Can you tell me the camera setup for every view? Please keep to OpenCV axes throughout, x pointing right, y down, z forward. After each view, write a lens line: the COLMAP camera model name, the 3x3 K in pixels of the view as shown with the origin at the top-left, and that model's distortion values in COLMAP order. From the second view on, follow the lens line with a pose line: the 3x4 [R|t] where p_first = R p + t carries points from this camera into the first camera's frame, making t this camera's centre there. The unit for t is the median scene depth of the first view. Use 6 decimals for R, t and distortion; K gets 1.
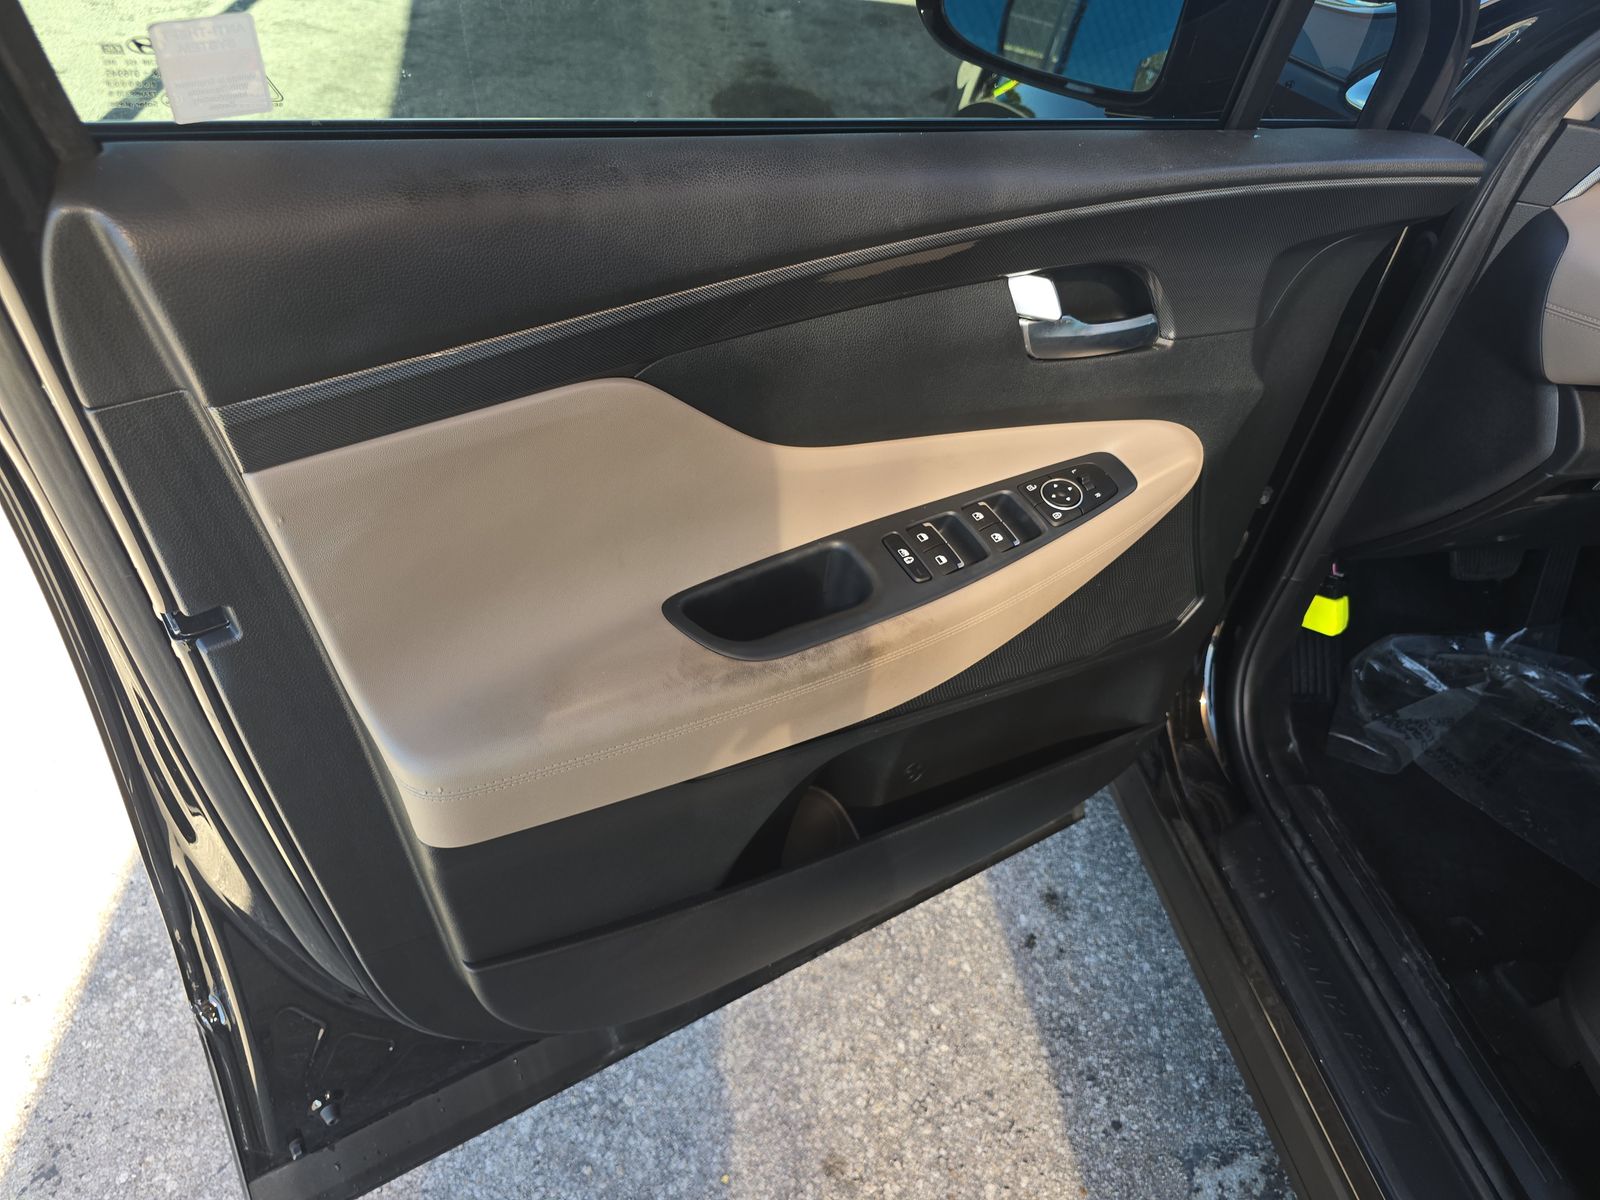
lens RADIAL K [[1092.7, 0, 795.0], [0, 1092.7, 592.4], [0, 0, 1]] dist [0.020970, -0.022042]
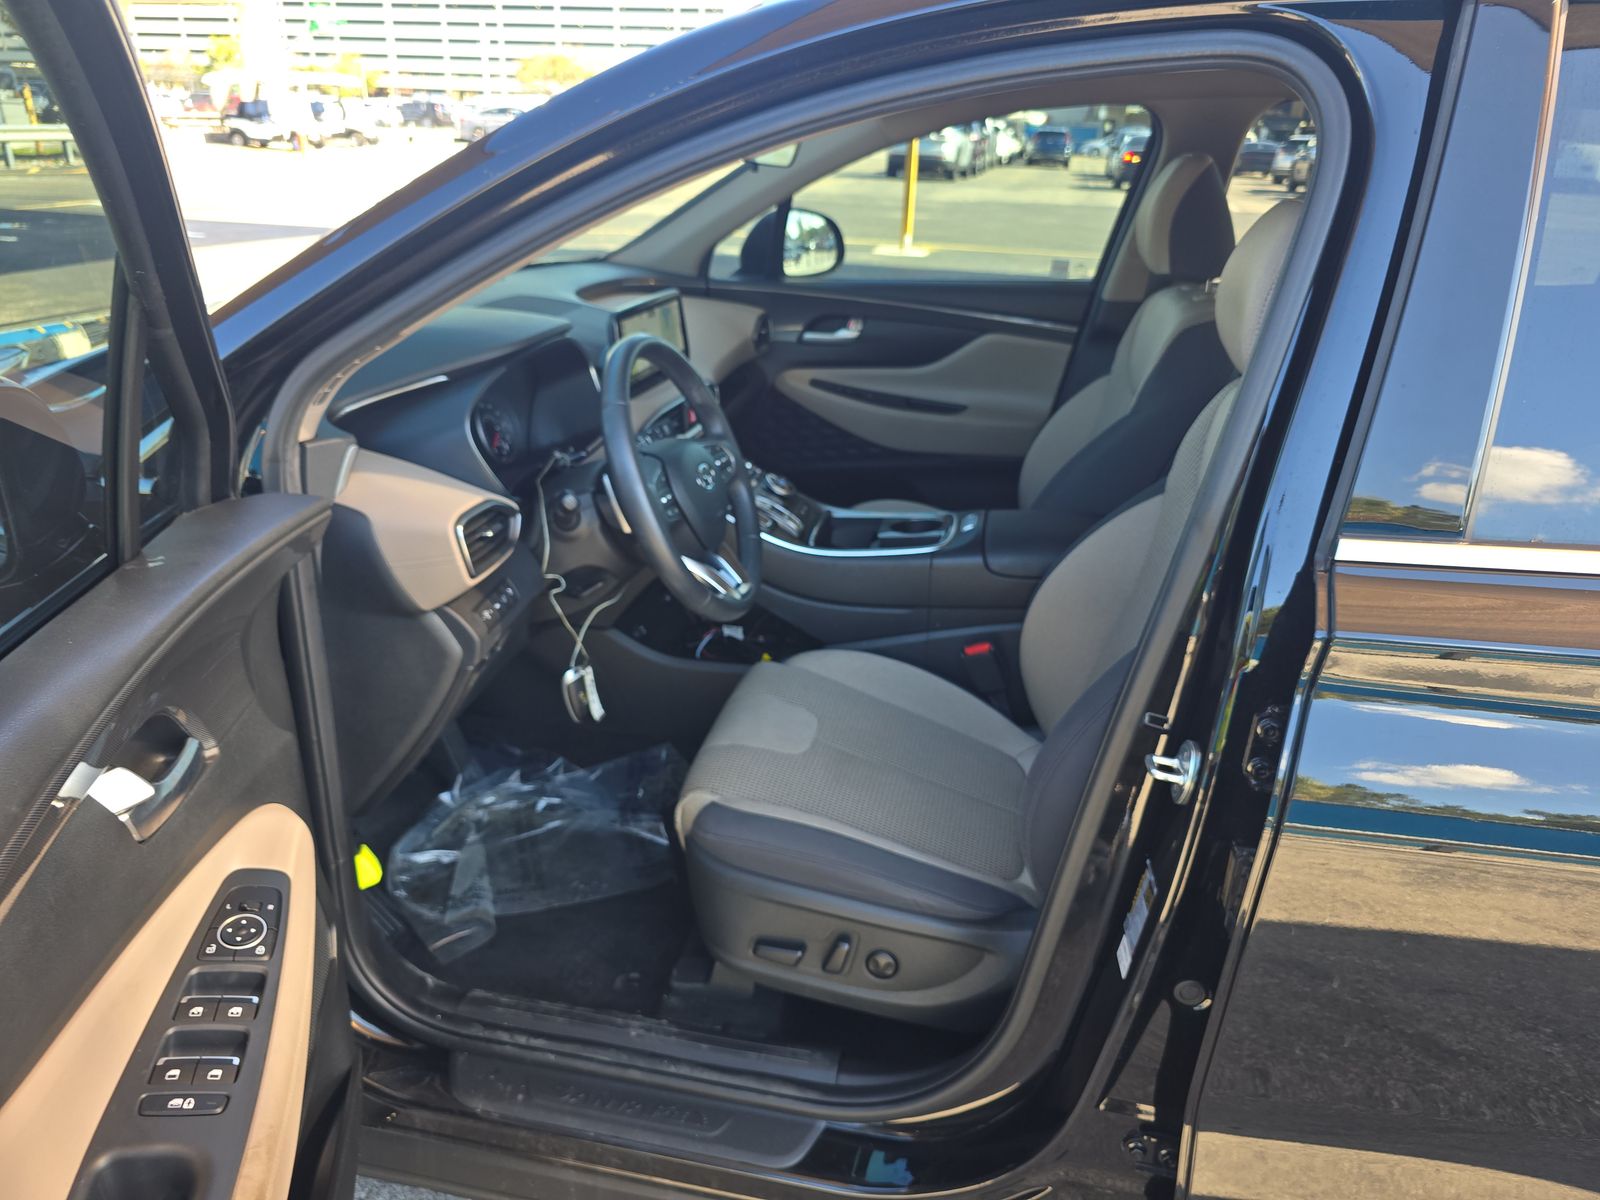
lens RADIAL K [[1092.7, 0, 795.0], [0, 1092.7, 592.4], [0, 0, 1]] dist [0.020970, -0.022042]
pose [[0.346970, -0.432386, 0.832258, -0.190867], [0.609207, 0.778594, 0.150526, -0.126188], [-0.713076, 0.454790, 0.533562, 0.007711]]
